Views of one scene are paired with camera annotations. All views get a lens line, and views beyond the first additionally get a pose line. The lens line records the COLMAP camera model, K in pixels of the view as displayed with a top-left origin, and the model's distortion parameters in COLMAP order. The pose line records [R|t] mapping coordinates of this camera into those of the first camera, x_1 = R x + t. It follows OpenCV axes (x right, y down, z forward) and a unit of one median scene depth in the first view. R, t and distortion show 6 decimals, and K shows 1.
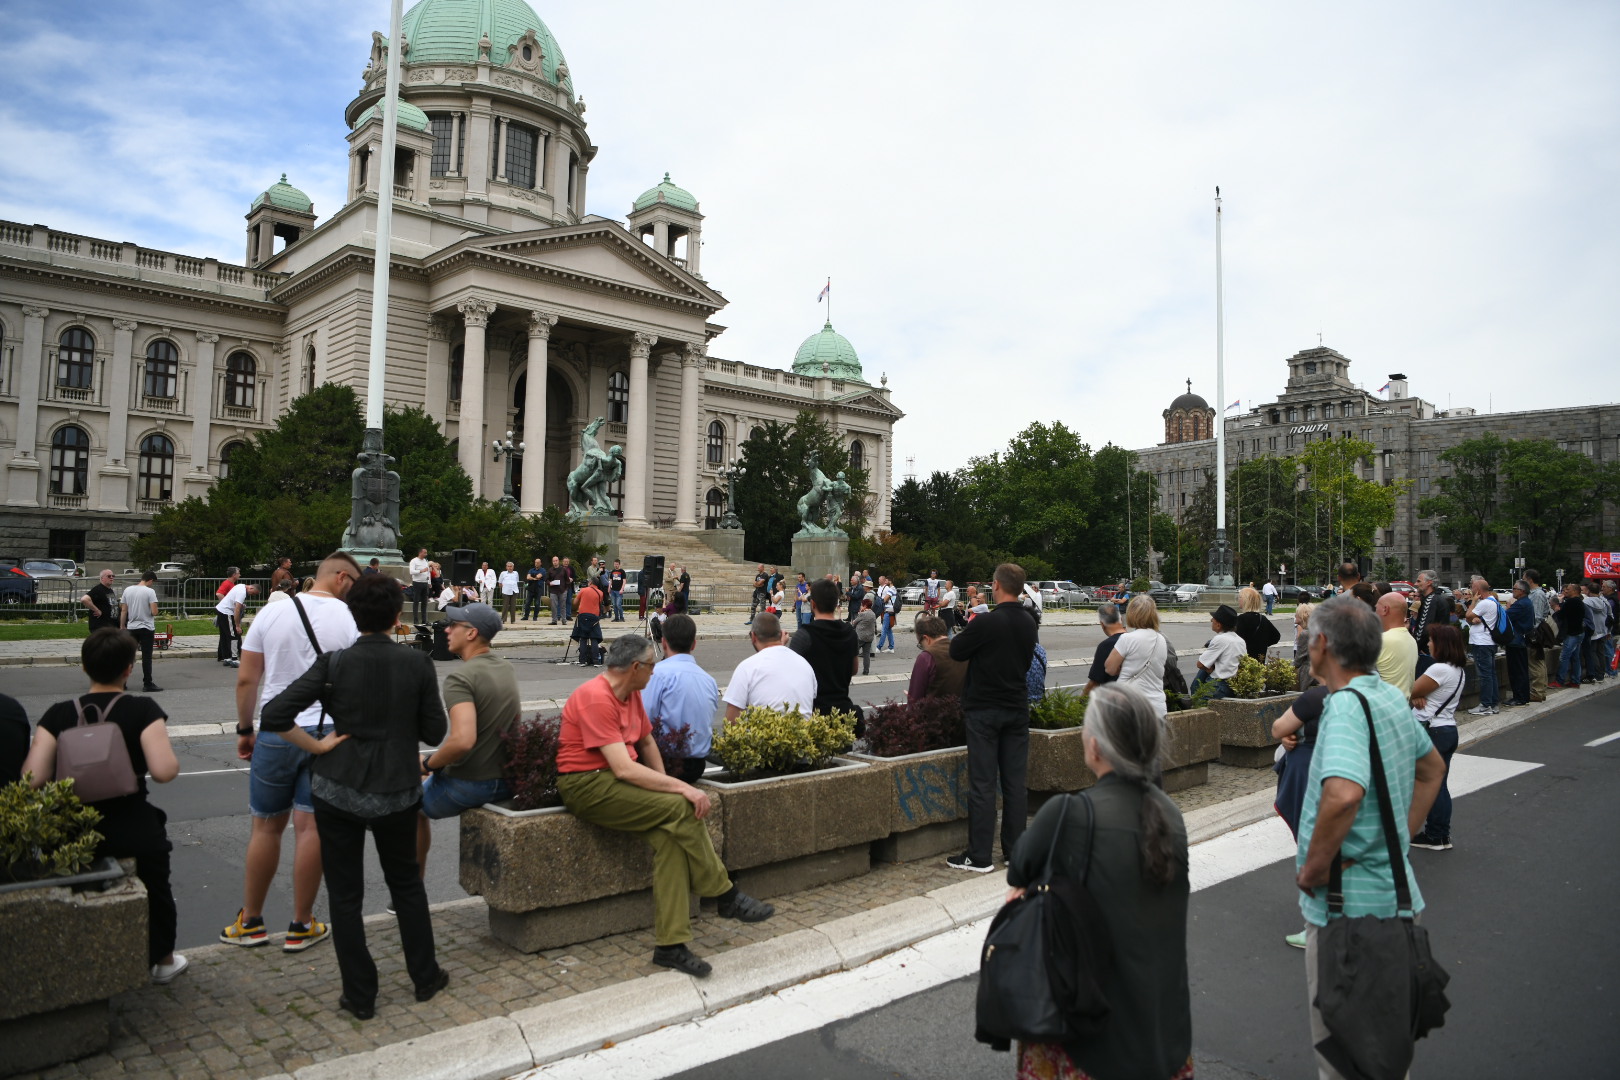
lens RADIAL K [[1076.4, 0, 806.8], [0, 1076.4, 513.0], [0, 0, 1]] dist [-0.069342, 0.004088]
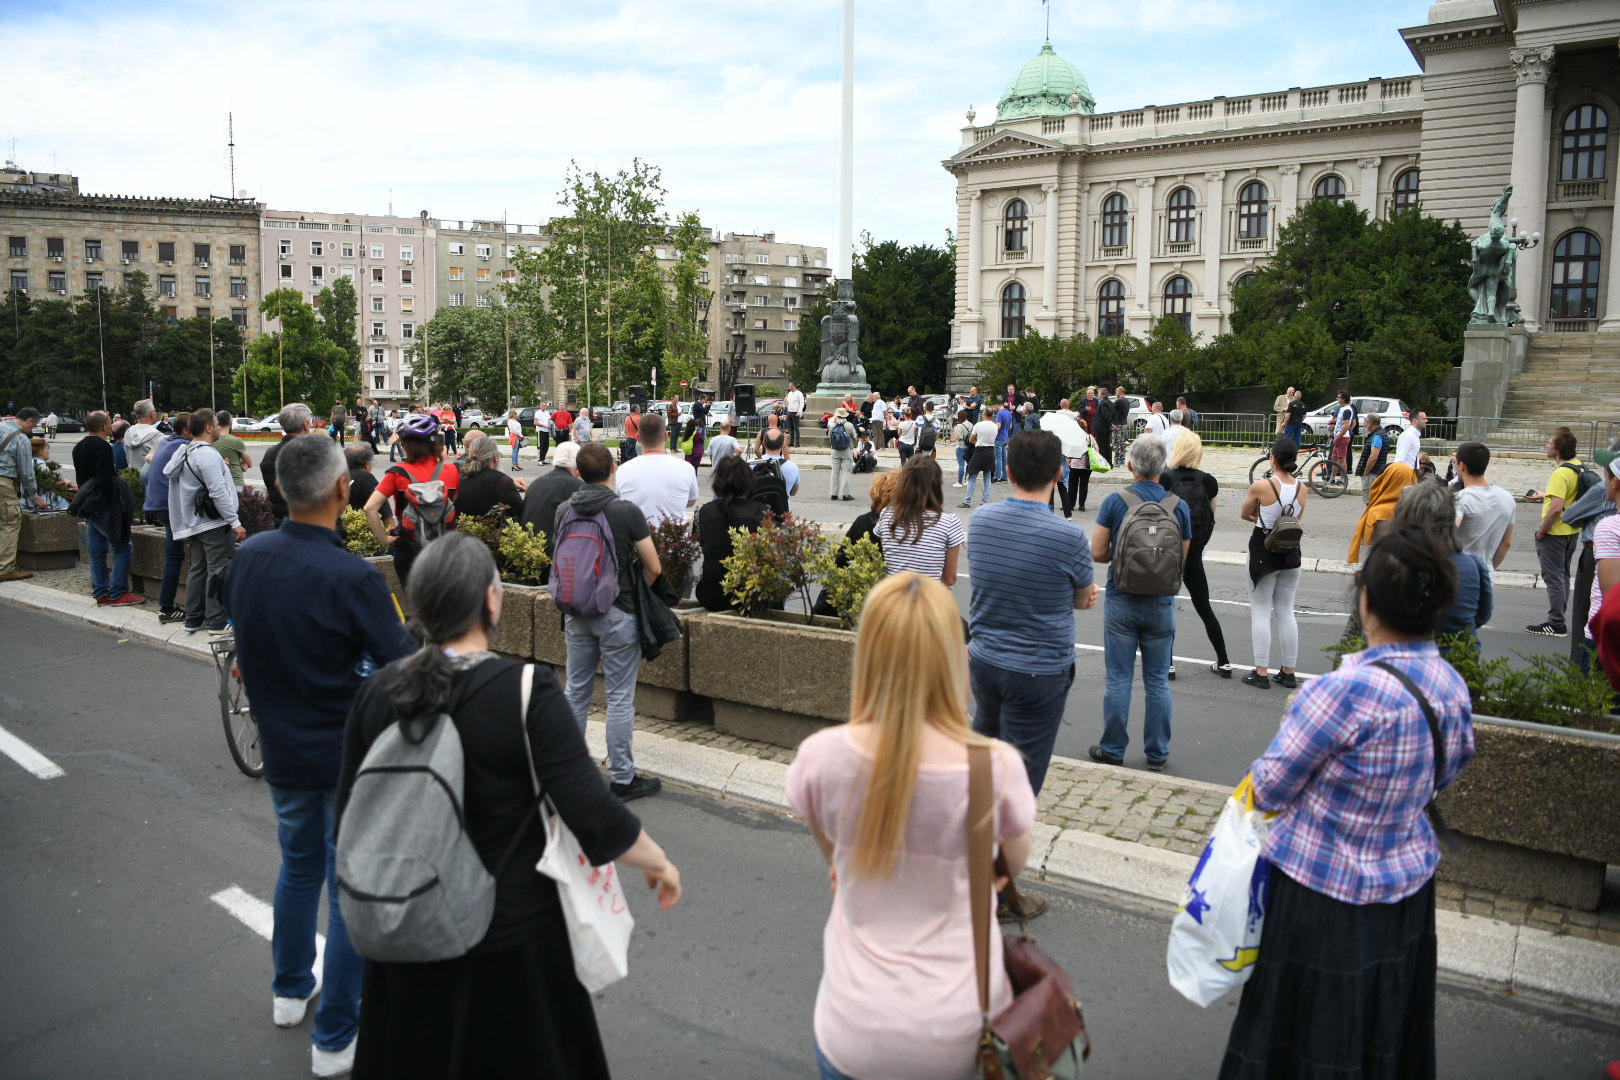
lens RADIAL K [[1076.4, 0, 809.9], [0, 1076.4, 526.8], [0, 0, 1]] dist [-0.069342, 0.004088]
pose [[0.211509, 0.100139, -0.972233, 0.296172], [0.059022, 0.991613, 0.114975, 0.024367], [0.975592, -0.081702, 0.203825, 0.276110]]
